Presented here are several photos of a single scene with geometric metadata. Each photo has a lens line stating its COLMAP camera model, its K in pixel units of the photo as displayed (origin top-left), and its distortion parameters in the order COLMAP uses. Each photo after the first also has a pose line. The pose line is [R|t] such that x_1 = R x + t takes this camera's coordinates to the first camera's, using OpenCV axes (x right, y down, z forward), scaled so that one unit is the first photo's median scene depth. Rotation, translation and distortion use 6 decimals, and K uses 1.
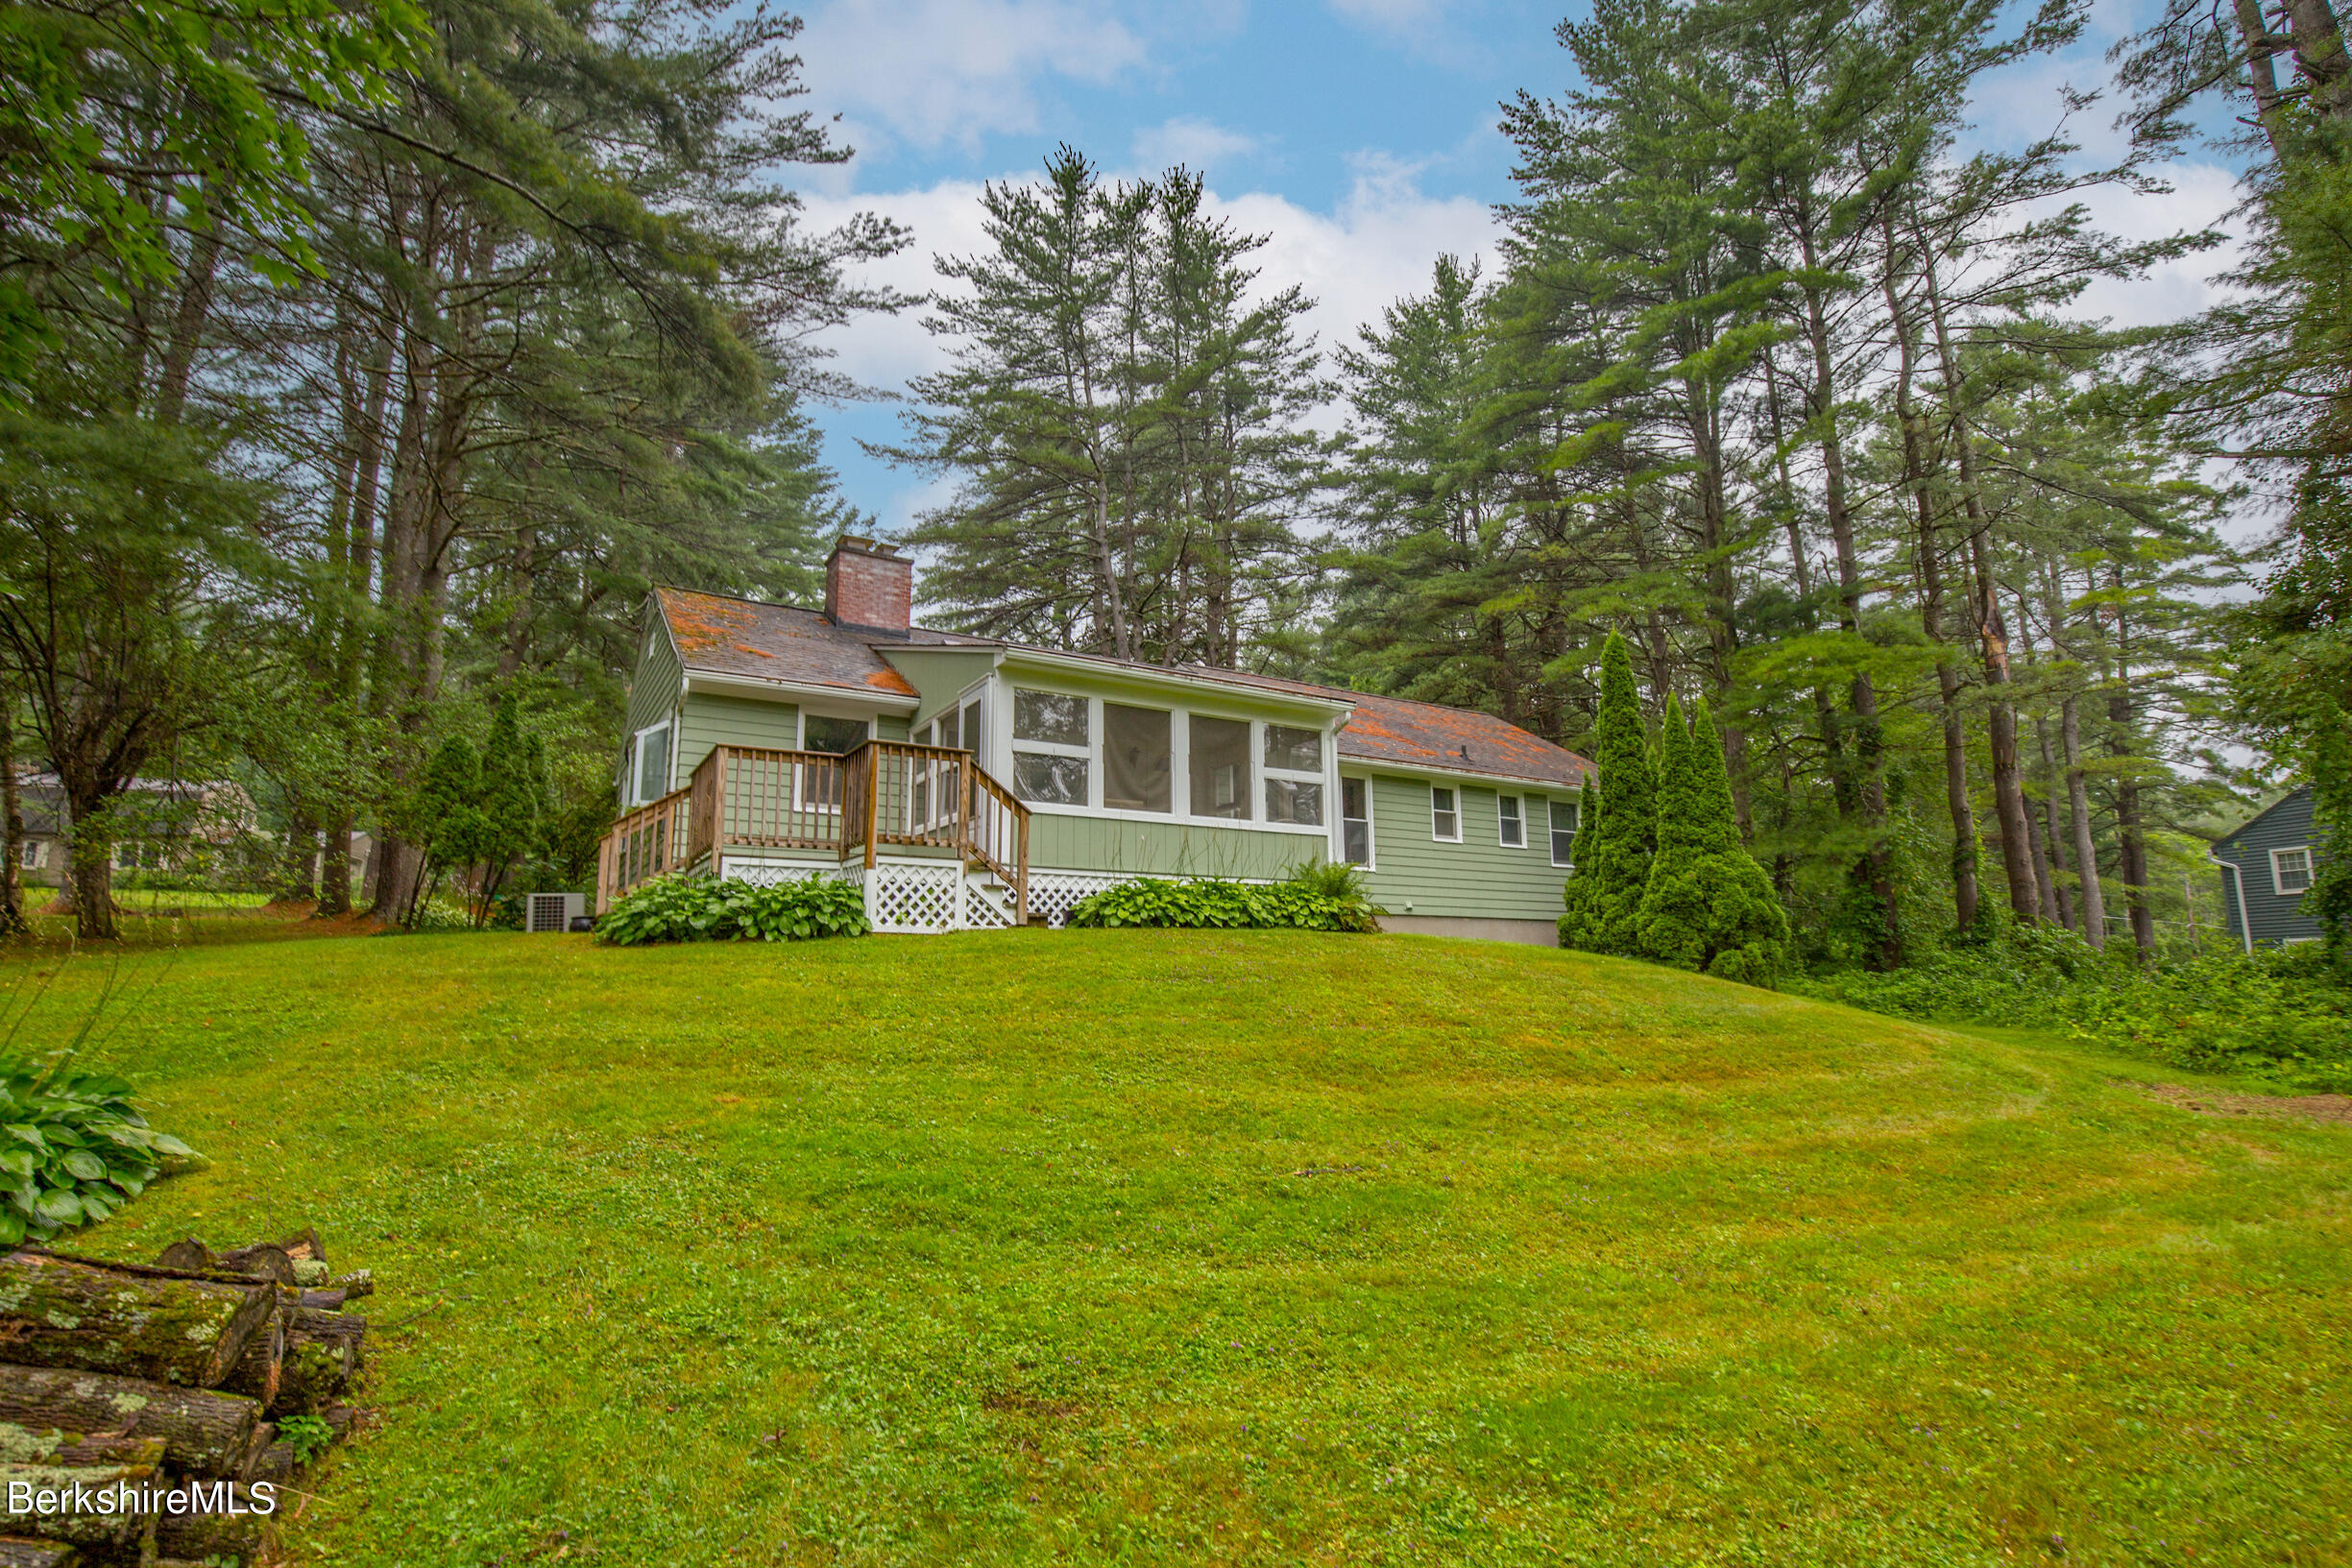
lens RADIAL K [[1098.3, 0, 1100.2], [0, 1098.3, 781.5], [0, 0, 1]] dist [-0.029067, 0.004187]
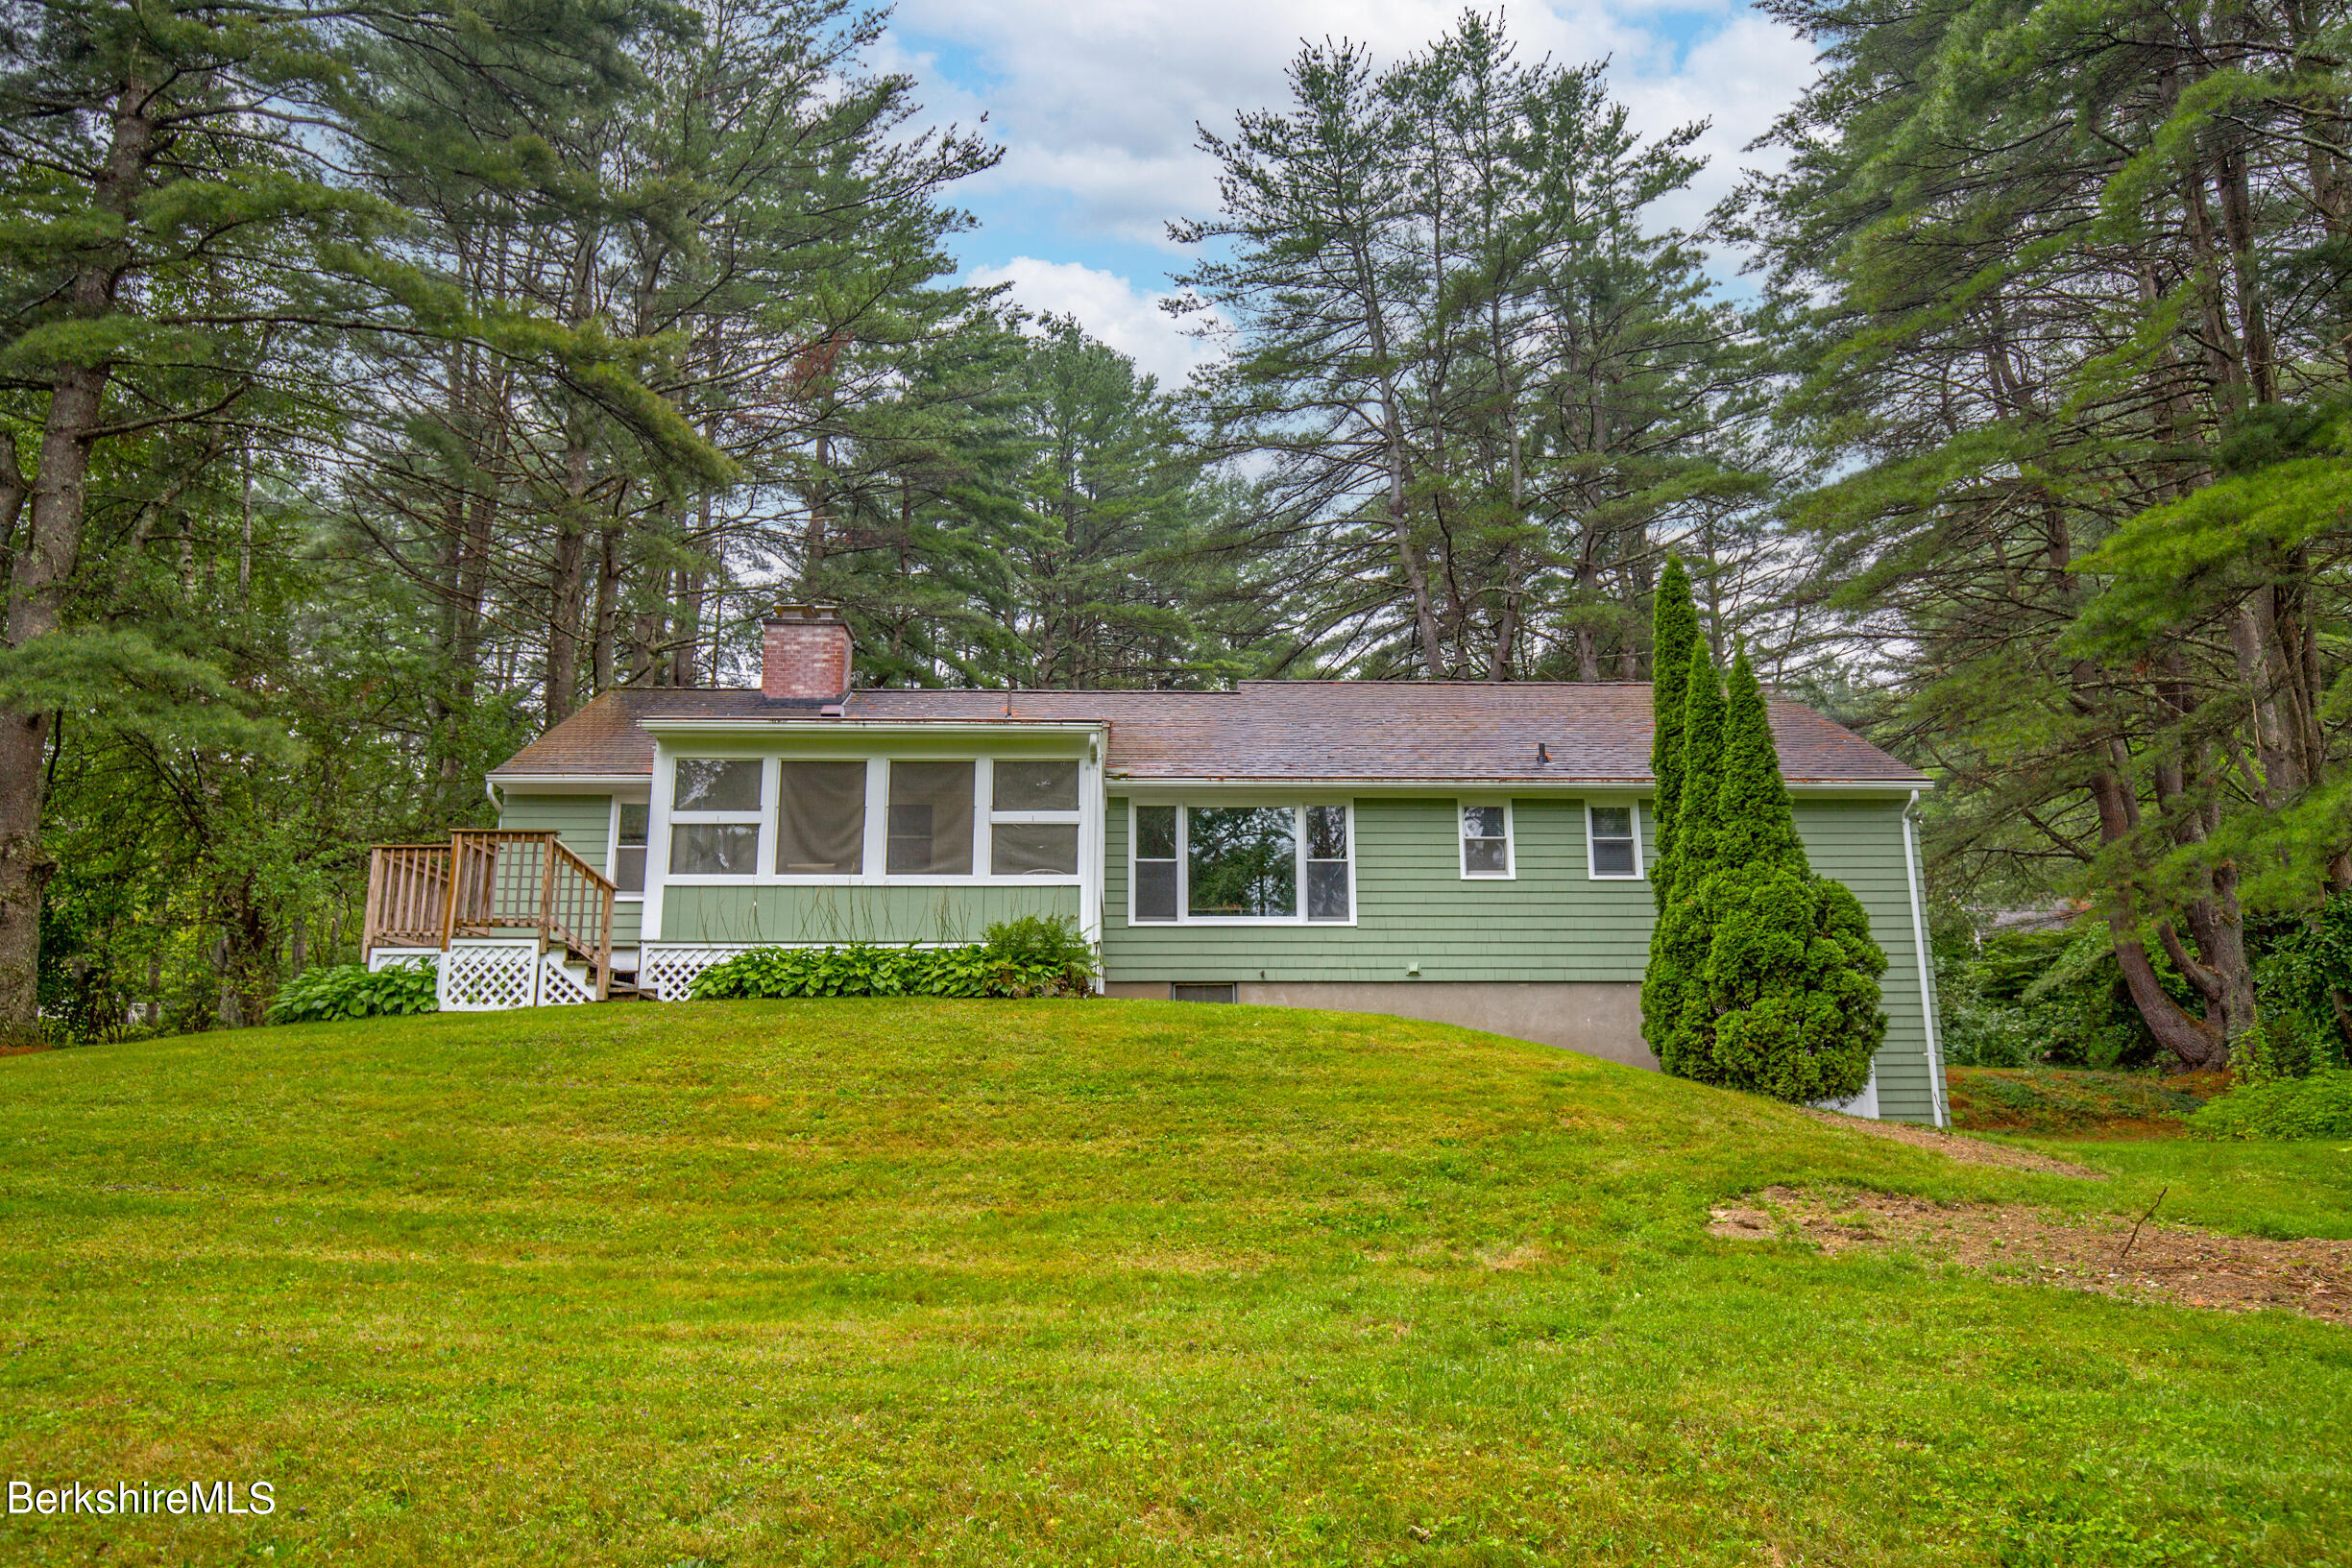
lens RADIAL K [[1445.2, 0, 1177.2], [0, 1445.2, 787.8], [0, 0, 1]] dist [-0.002065, -0.001090]
pose [[0.881105, -0.105011, -0.461115, 0.648405], [0.084496, 0.994303, -0.064979, 0.043957], [0.465312, 0.018291, 0.884958, 0.055367]]
